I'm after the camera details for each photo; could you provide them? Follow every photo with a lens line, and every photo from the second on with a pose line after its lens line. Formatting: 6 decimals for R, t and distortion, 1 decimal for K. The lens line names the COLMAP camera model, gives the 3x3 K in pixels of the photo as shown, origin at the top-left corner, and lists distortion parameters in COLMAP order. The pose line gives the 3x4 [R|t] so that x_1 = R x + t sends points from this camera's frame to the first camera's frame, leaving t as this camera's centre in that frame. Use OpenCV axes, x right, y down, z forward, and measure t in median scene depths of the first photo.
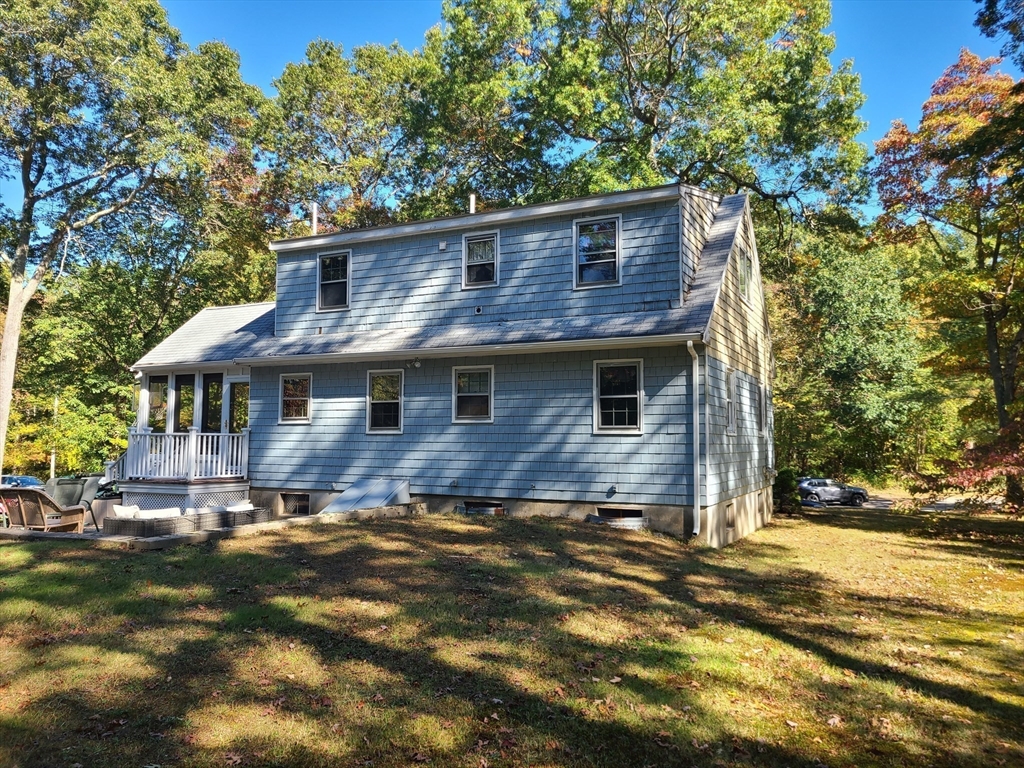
lens RADIAL K [[761.7, 0, 513.0], [0, 761.7, 382.4], [0, 0, 1]] dist [0.035706, -0.022034]
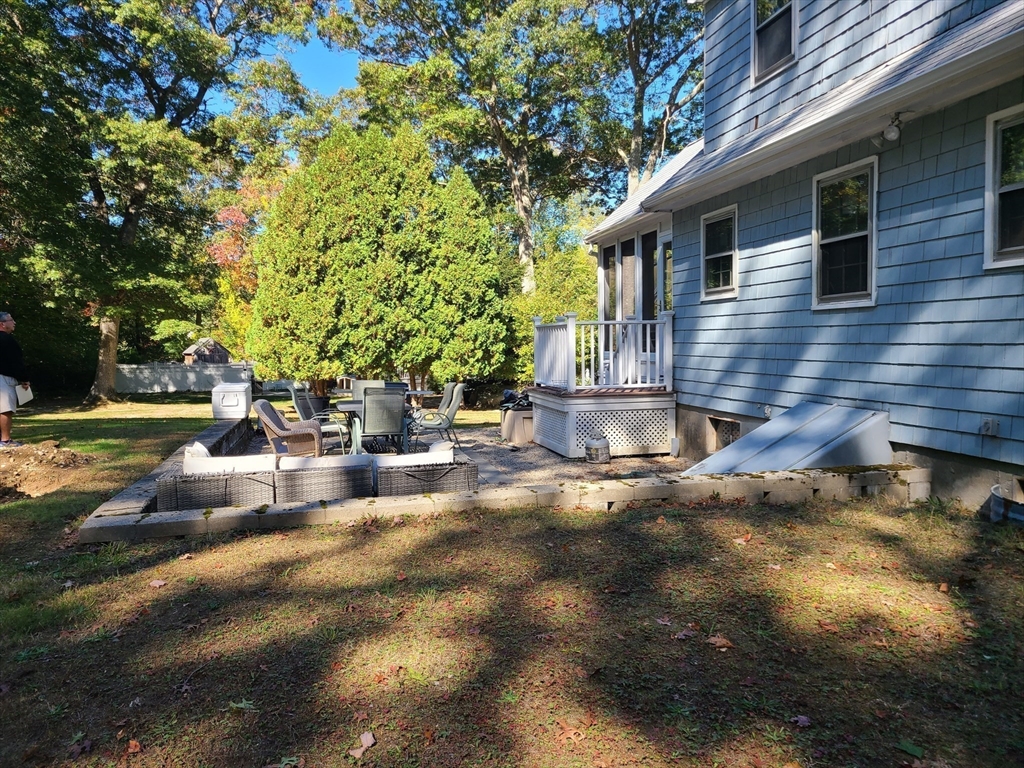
lens RADIAL K [[761.7, 0, 507.8], [0, 761.7, 381.9], [0, 0, 1]] dist [0.035706, -0.022034]
pose [[0.619870, 0.026783, -0.784247, 0.067252], [0.080623, 0.991955, 0.097602, 0.047557], [0.780552, -0.123729, 0.612724, 0.524954]]
